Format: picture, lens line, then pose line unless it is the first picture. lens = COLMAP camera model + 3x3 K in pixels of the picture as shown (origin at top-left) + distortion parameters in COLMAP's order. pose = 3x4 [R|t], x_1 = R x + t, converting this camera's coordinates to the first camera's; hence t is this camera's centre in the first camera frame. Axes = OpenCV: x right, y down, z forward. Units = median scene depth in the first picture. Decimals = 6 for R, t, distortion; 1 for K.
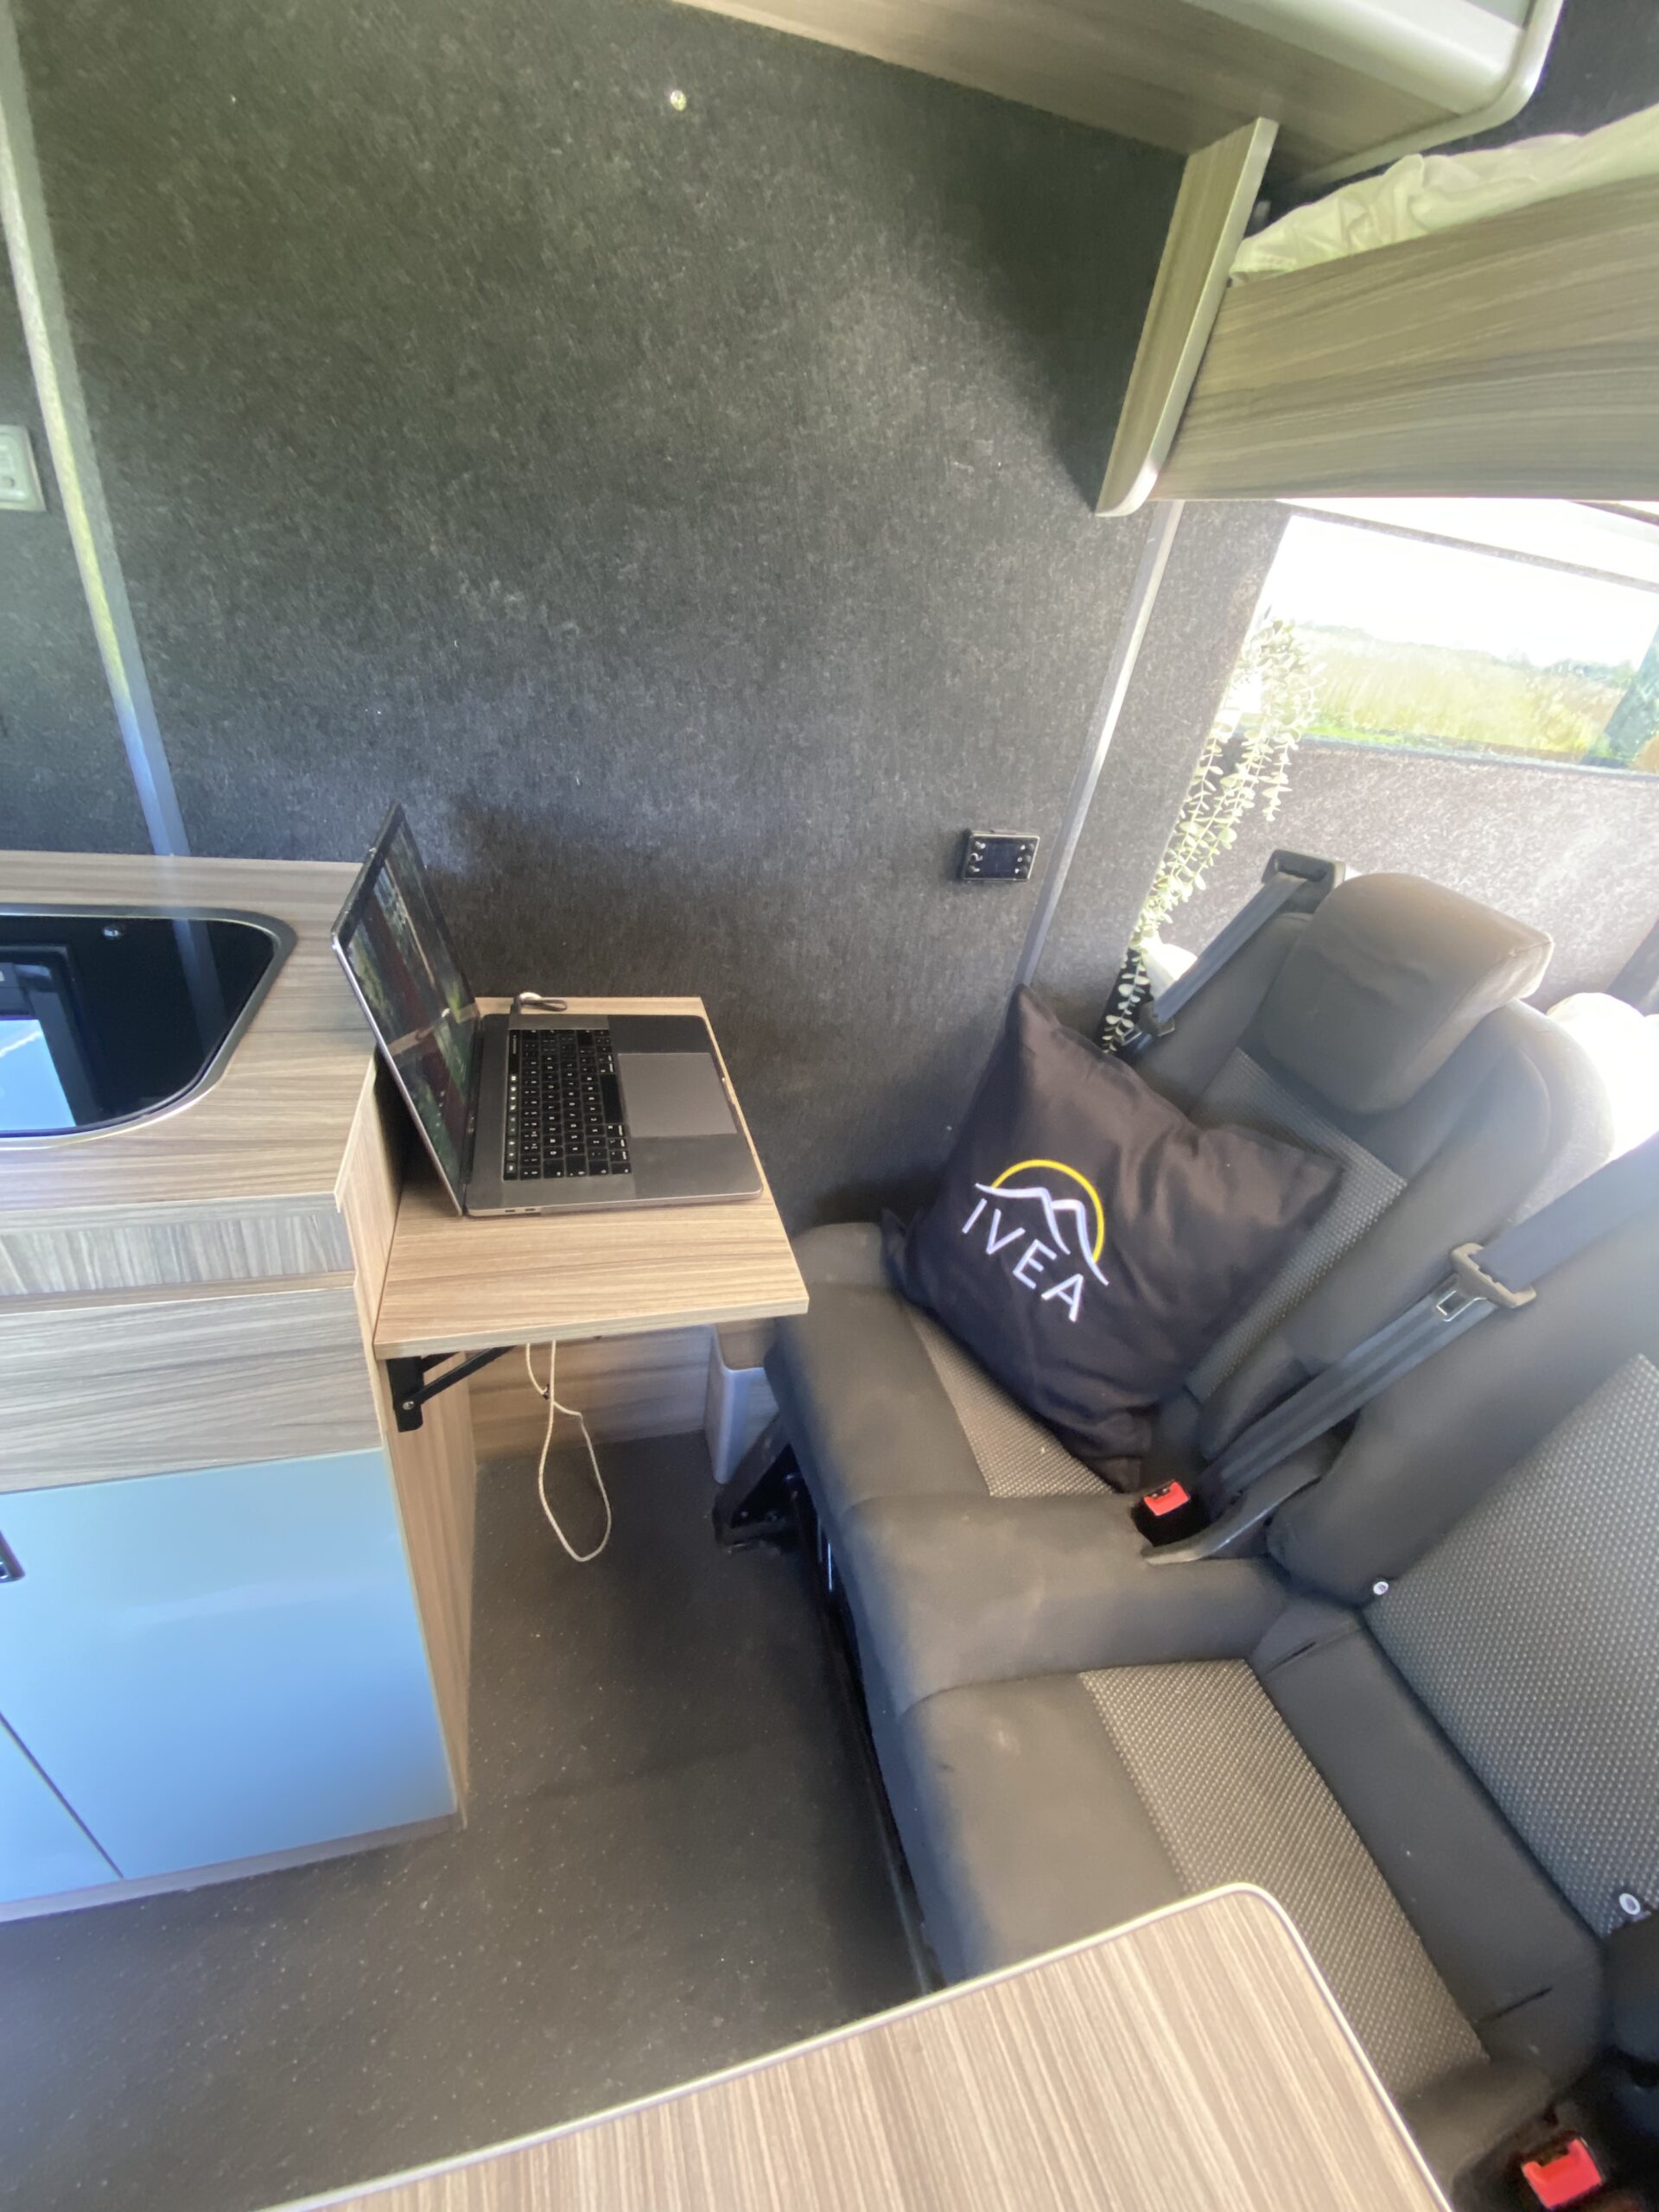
lens RADIAL K [[855.4, 0, 834.8], [0, 855.4, 1104.2], [0, 0, 1]] dist [-0.023514, -0.001025]
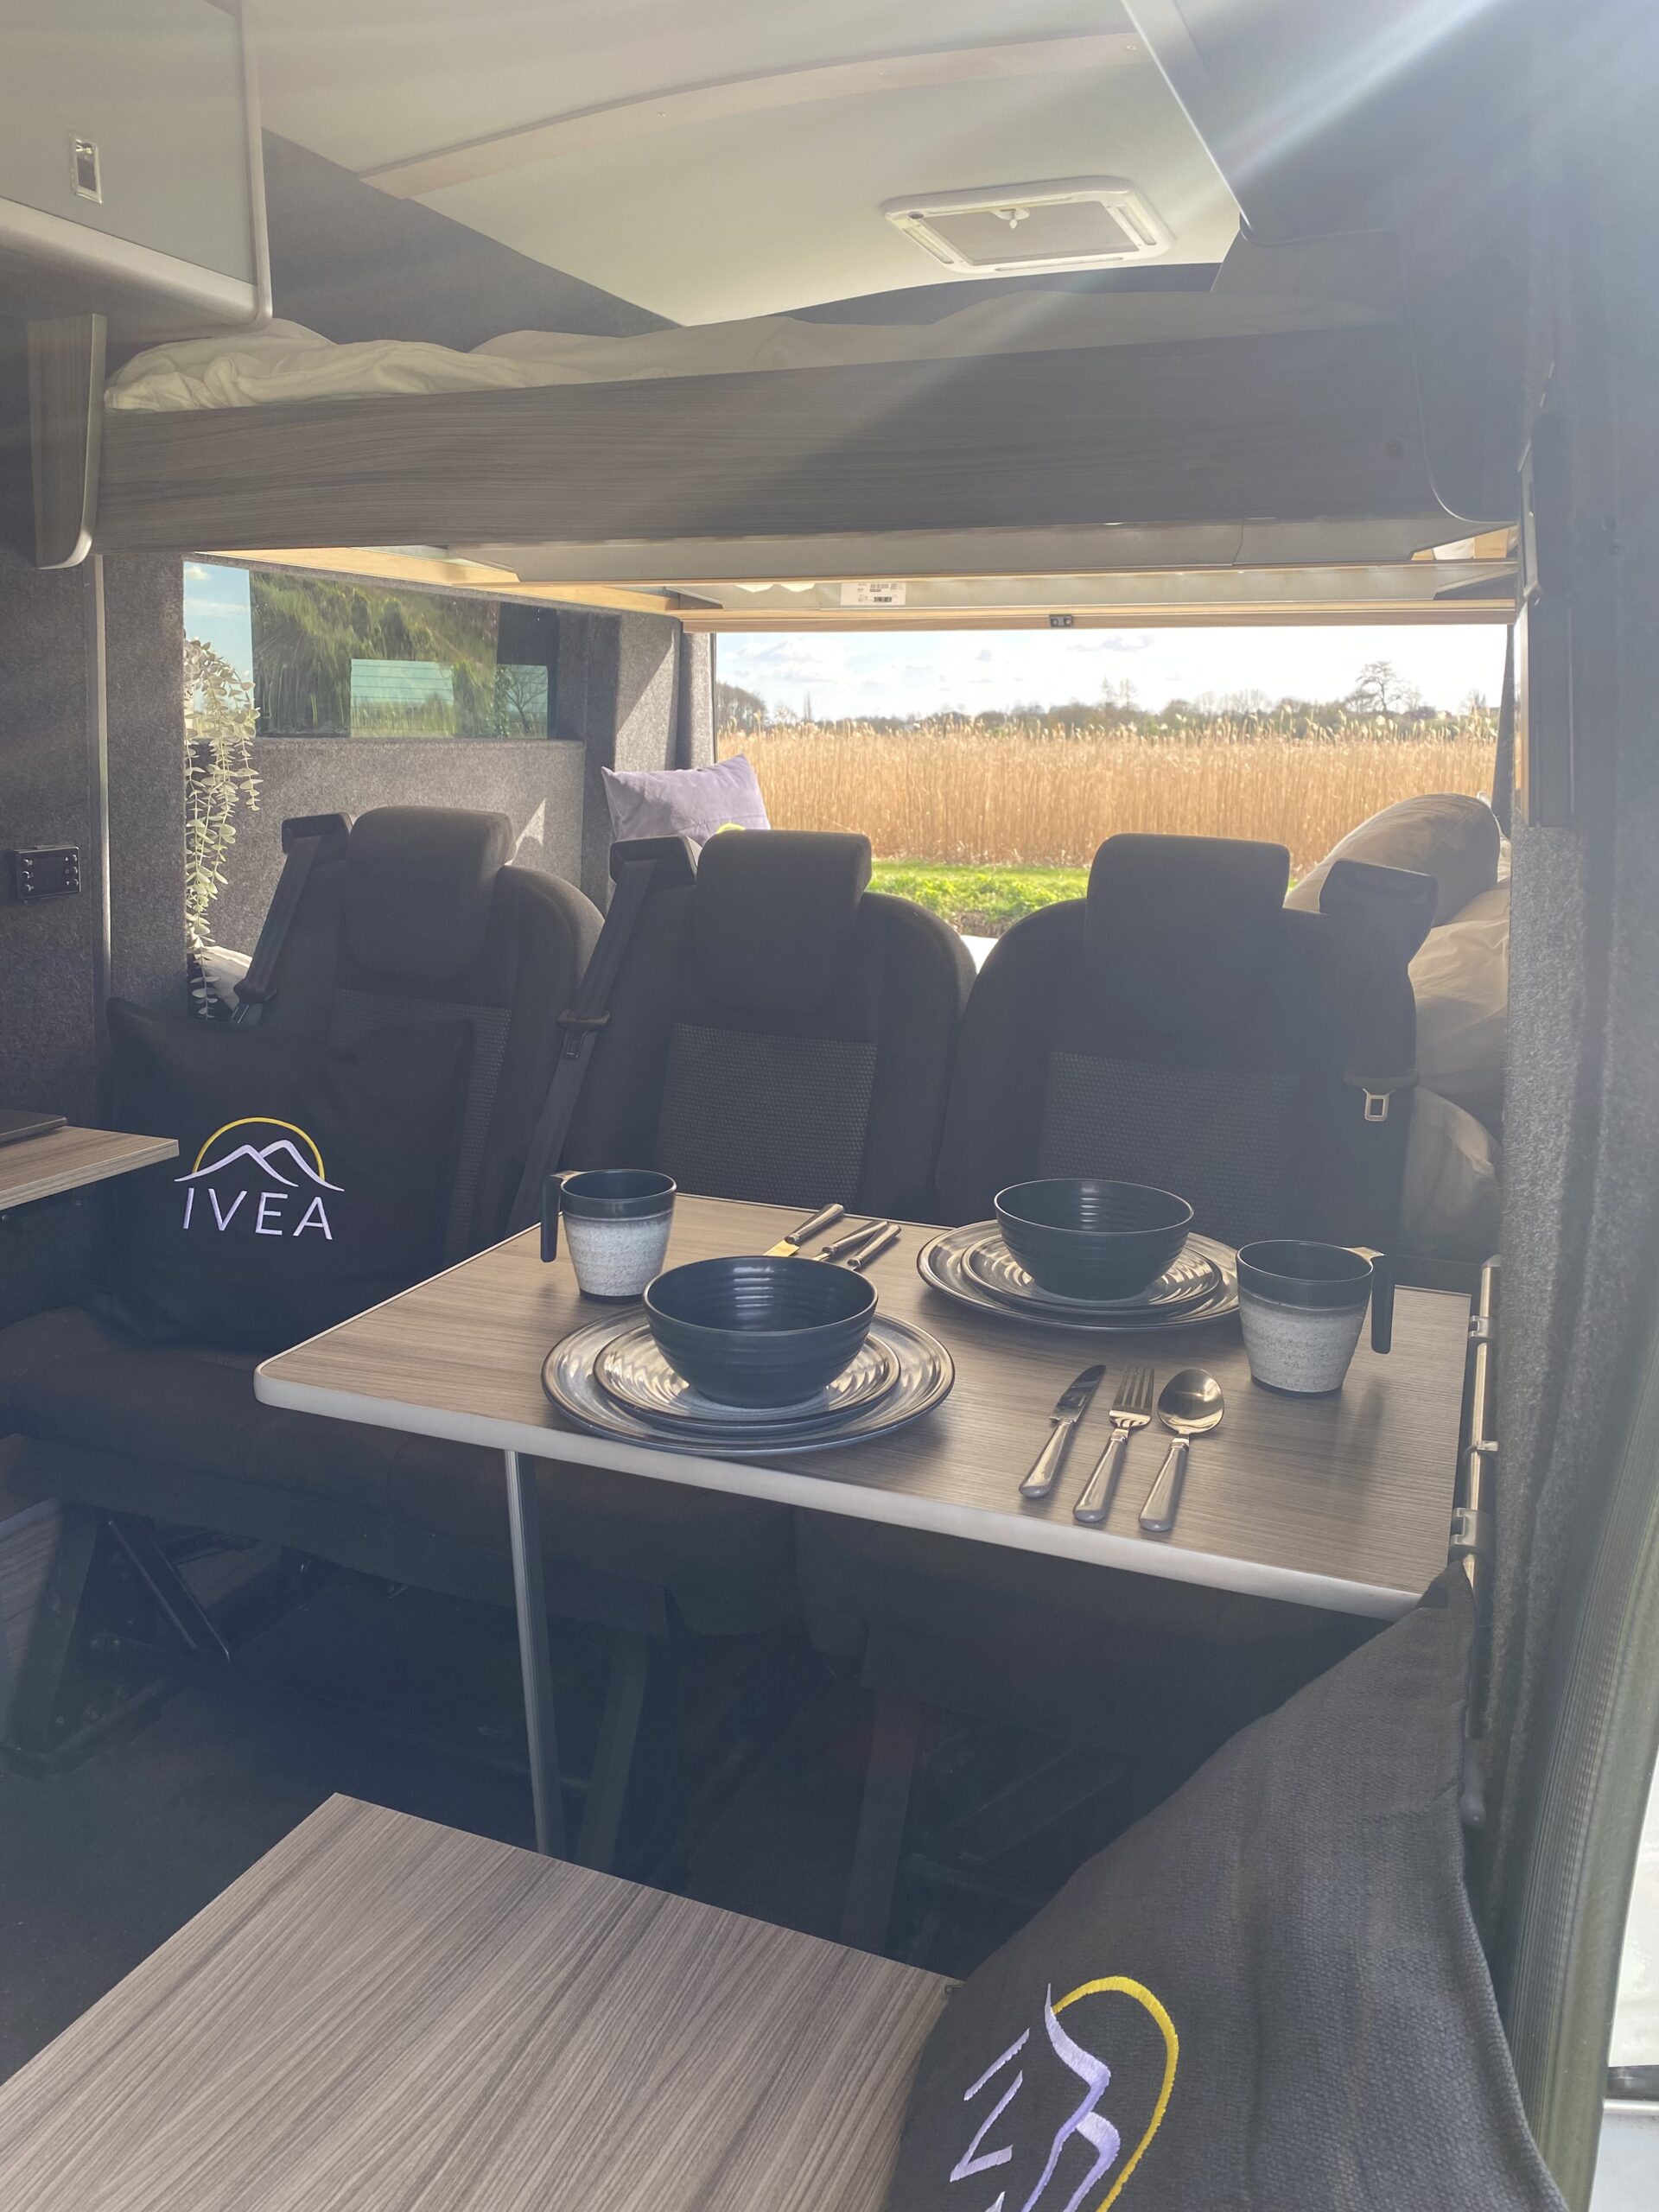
lens RADIAL K [[1686.4, 0, 831.5], [0, 1686.4, 1102.2], [0, 0, 1]] dist [0.017621, -0.000772]
pose [[0.595540, -0.271475, 0.756065, -0.836619], [0.472536, 0.879504, -0.056412, 0.492051], [-0.649648, 0.390864, 0.652061, -0.773501]]
